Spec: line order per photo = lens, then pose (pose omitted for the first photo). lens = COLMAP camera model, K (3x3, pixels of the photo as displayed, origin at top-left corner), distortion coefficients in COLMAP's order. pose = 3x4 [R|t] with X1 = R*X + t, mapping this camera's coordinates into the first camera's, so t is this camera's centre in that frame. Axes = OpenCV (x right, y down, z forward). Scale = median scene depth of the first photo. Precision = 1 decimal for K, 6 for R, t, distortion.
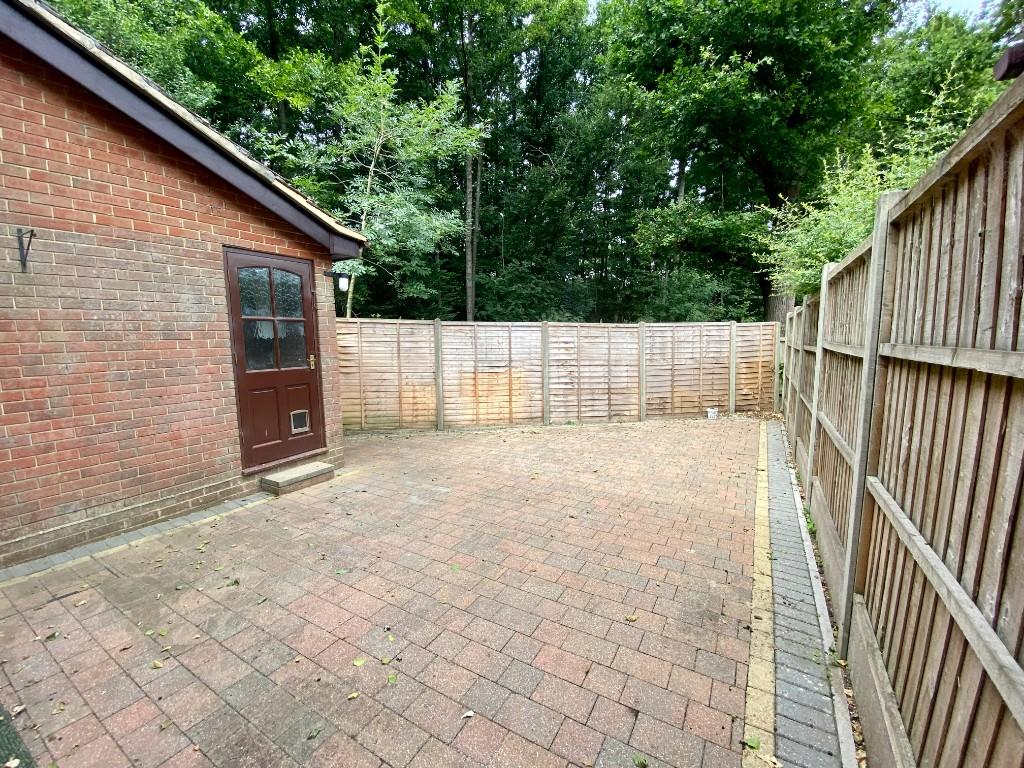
lens RADIAL K [[410.6, 0, 513.9], [0, 410.6, 383.5], [0, 0, 1]] dist [-0.001239, -0.000189]
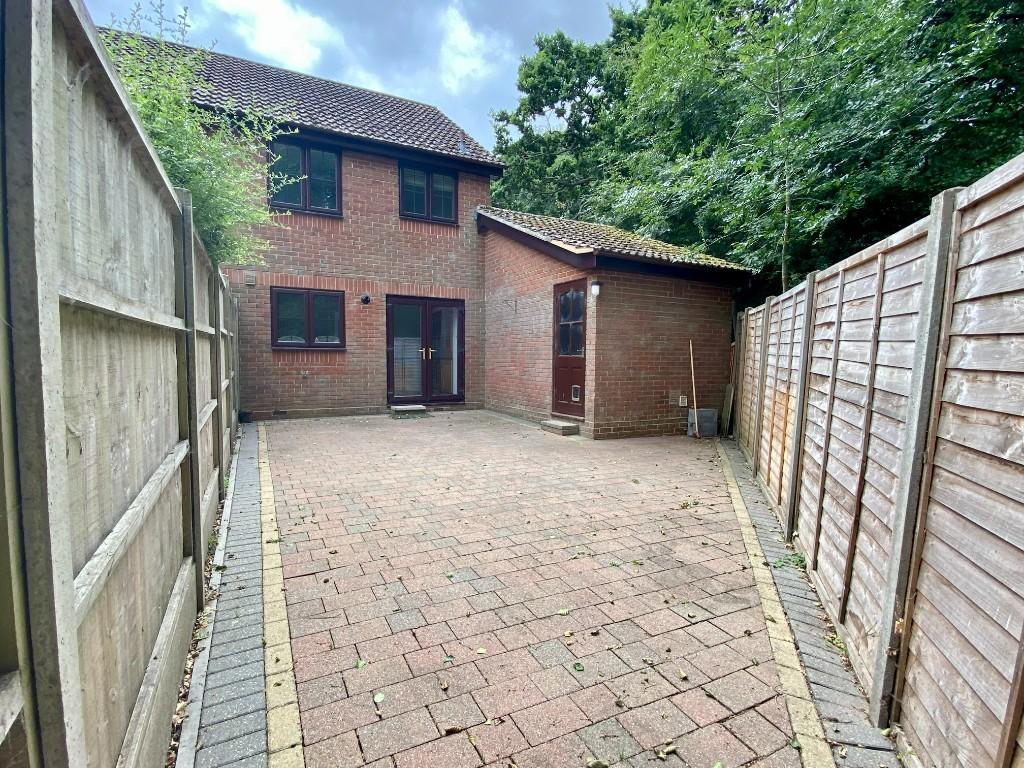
lens RADIAL K [[521.8, 0, 514.9], [0, 521.8, 383.7], [0, 0, 1]] dist [0.002348, -0.000190]
pose [[-0.536578, 0.050851, -0.842317, 0.807102], [-0.102745, 0.986819, 0.125026, -0.104726], [0.837572, 0.153630, -0.524281, 1.285501]]
